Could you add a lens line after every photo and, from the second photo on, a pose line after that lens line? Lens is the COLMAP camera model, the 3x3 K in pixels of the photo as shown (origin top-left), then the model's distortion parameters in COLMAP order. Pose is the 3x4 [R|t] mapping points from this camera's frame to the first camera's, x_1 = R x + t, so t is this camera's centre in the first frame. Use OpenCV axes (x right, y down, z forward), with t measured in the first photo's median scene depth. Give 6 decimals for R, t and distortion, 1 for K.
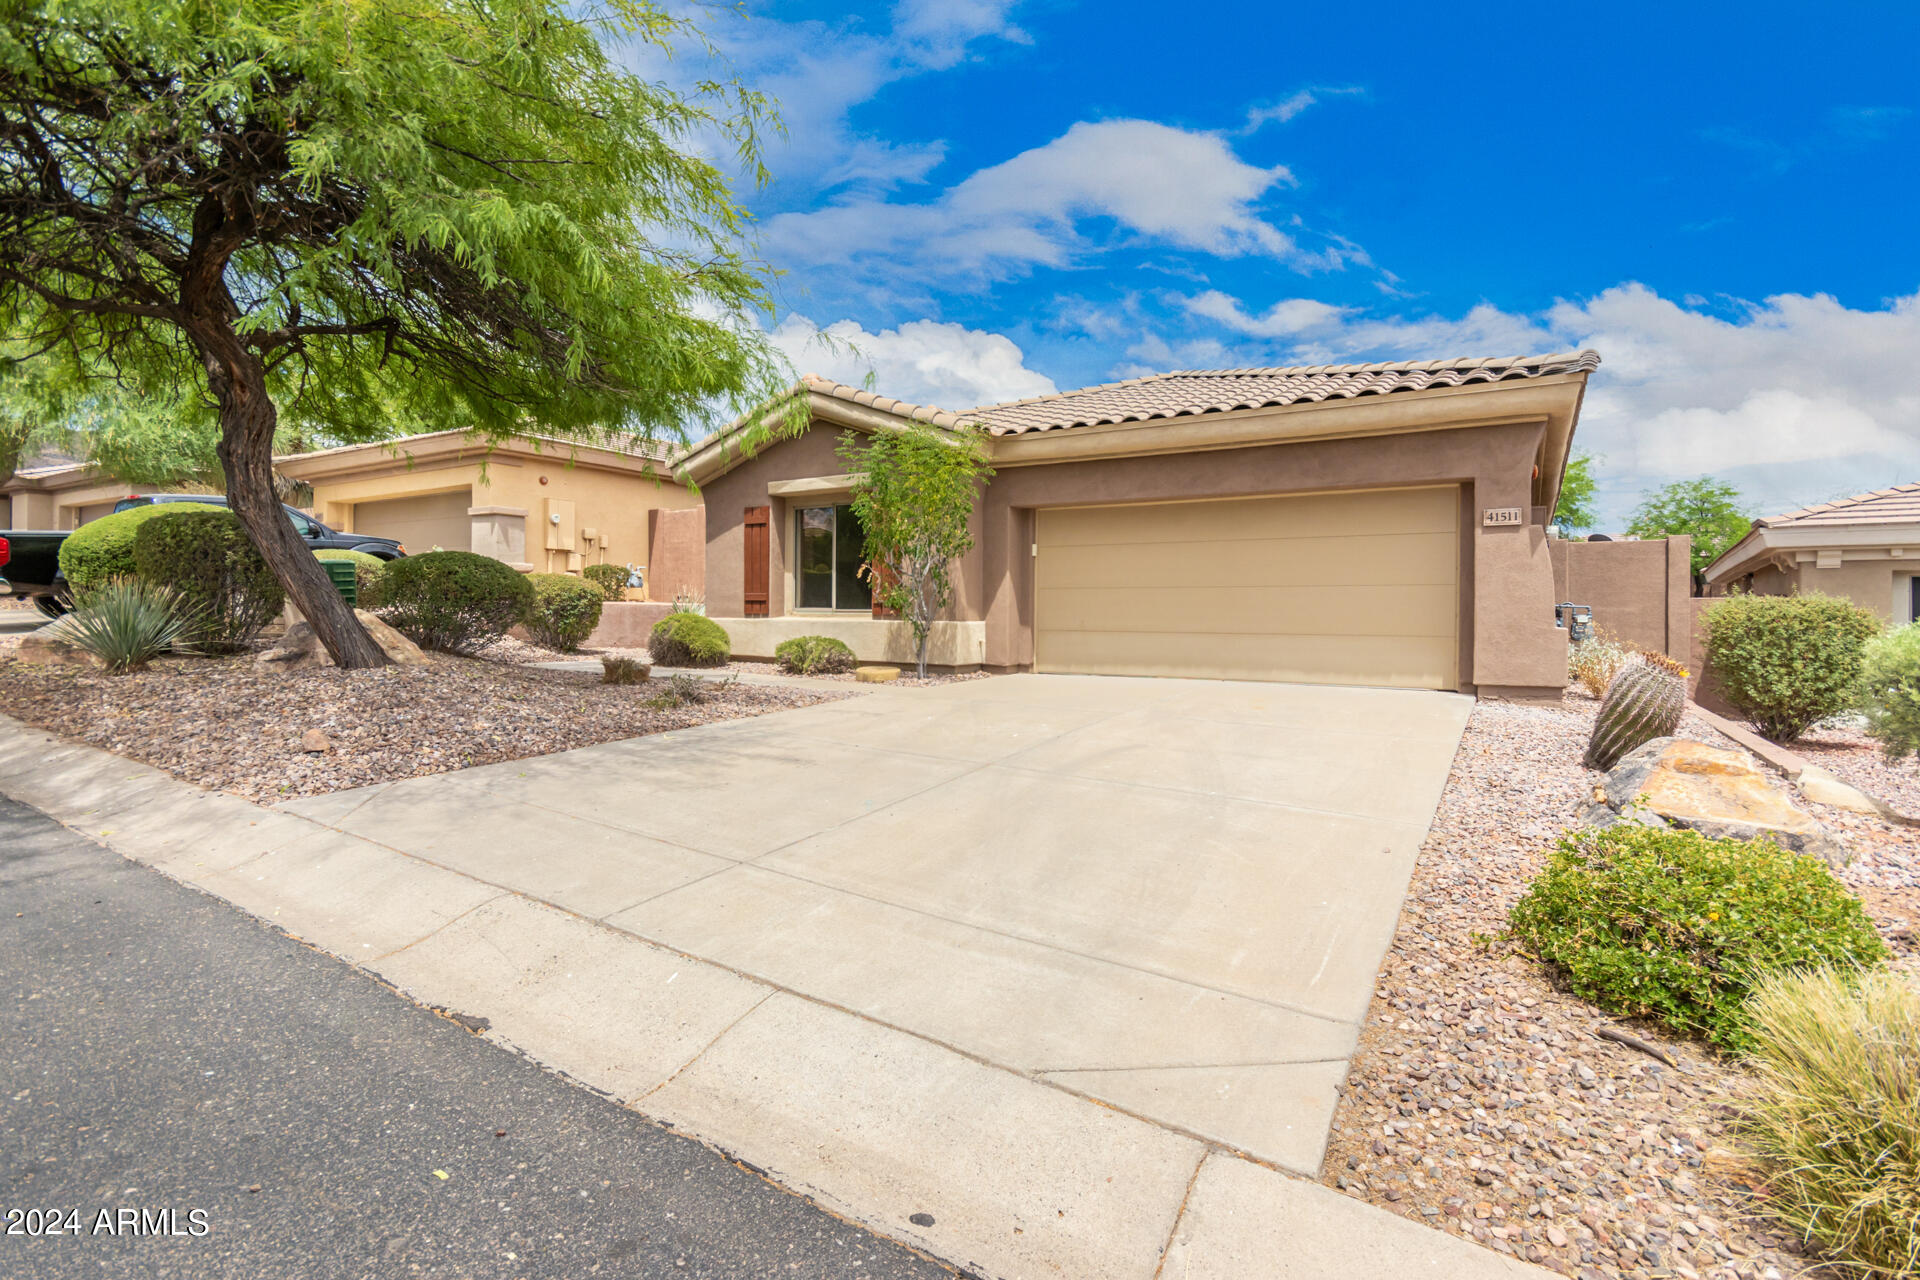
lens RADIAL K [[876.7, 0, 883.1], [0, 876.7, 613.5], [0, 0, 1]] dist [-0.001108, -0.000132]
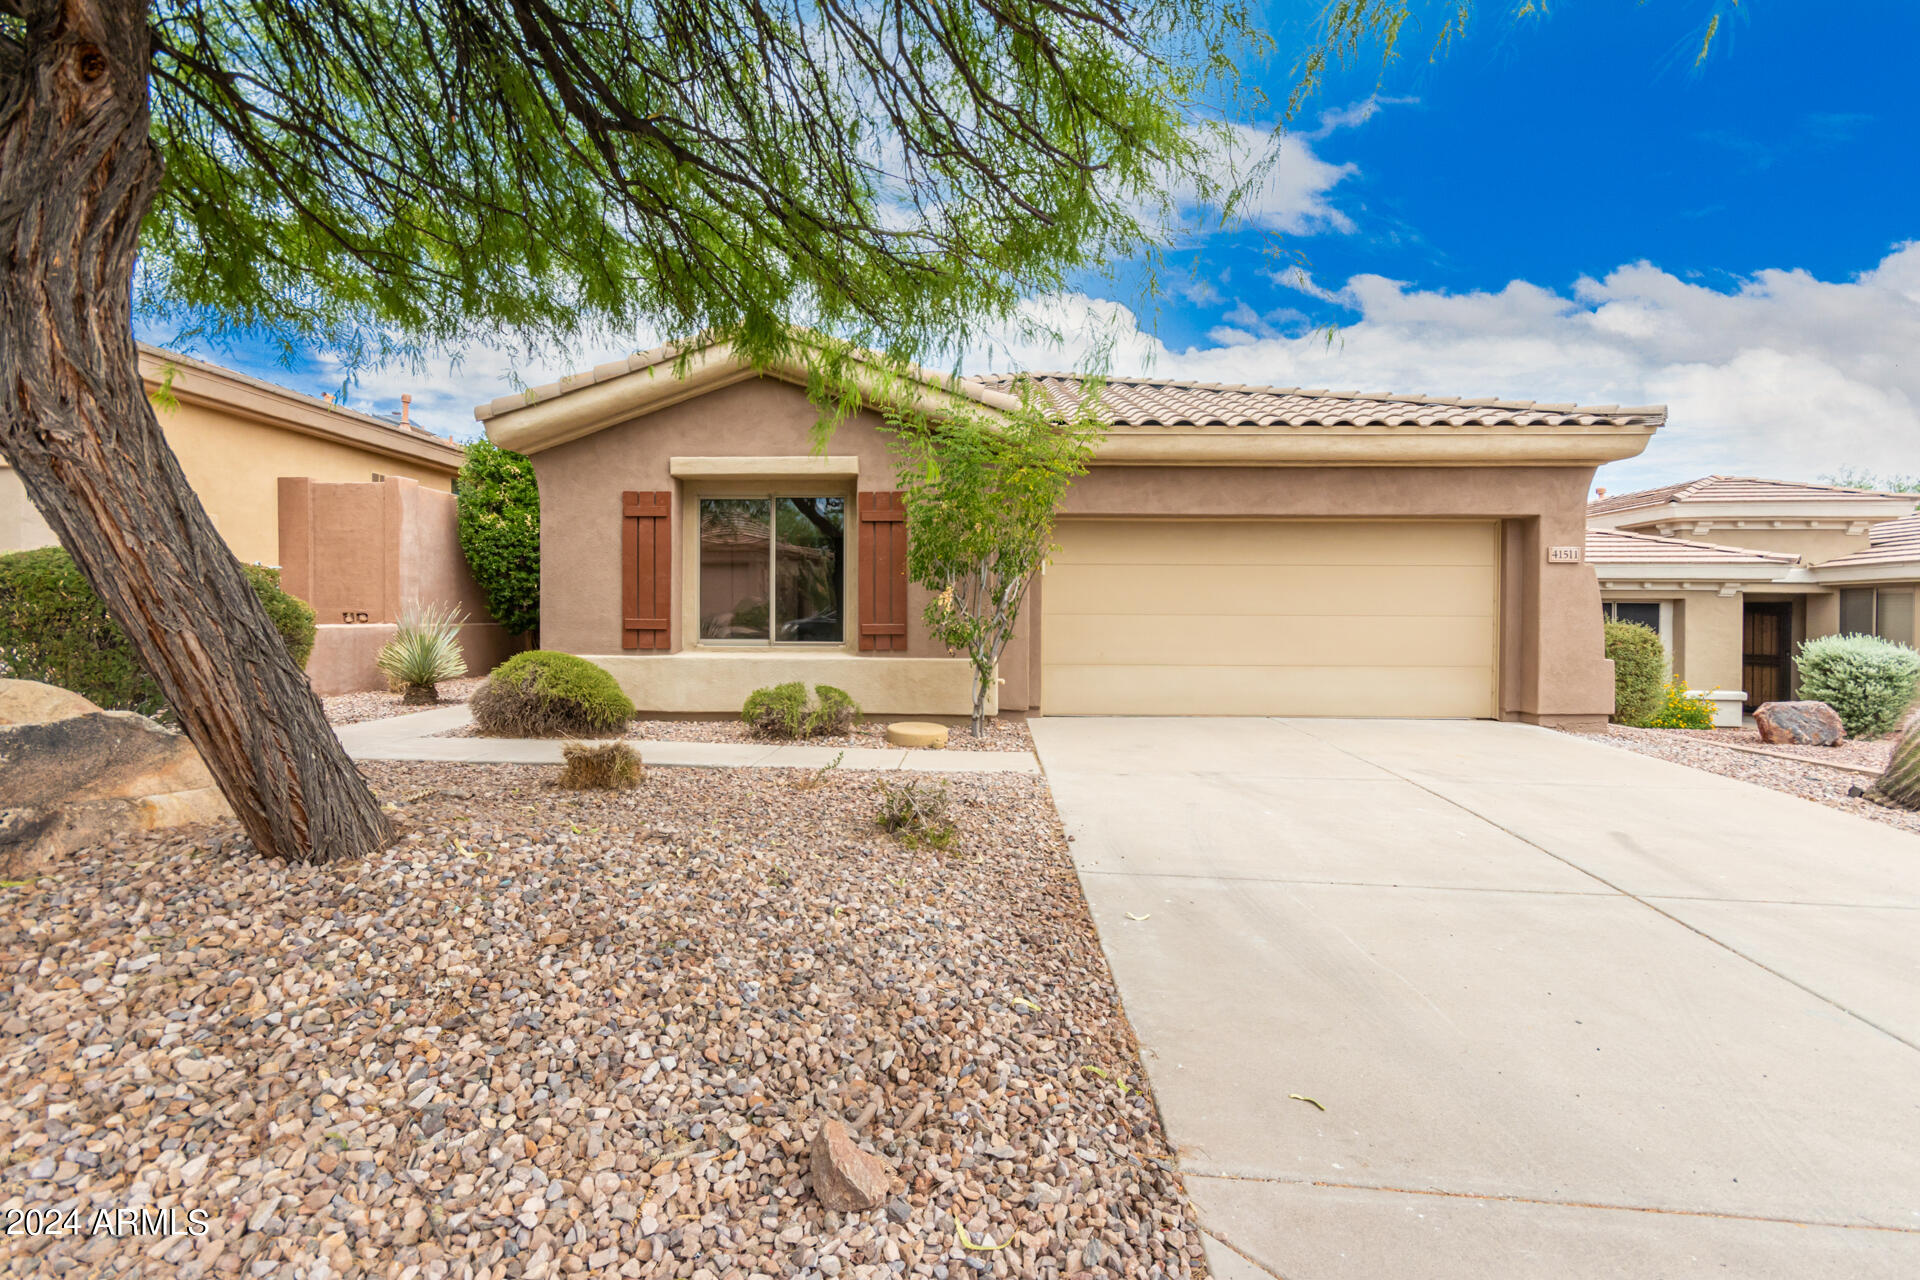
lens RADIAL K [[941.1, 0, 960.0], [0, 941.1, 640.0], [0, 0, 1]] dist [-0.002261, 0.000215]
pose [[0.857624, -0.013768, 0.514092, -0.375075], [0.003504, 0.999775, 0.020929, -0.024414], [-0.514265, -0.016148, 0.857480, 0.296068]]
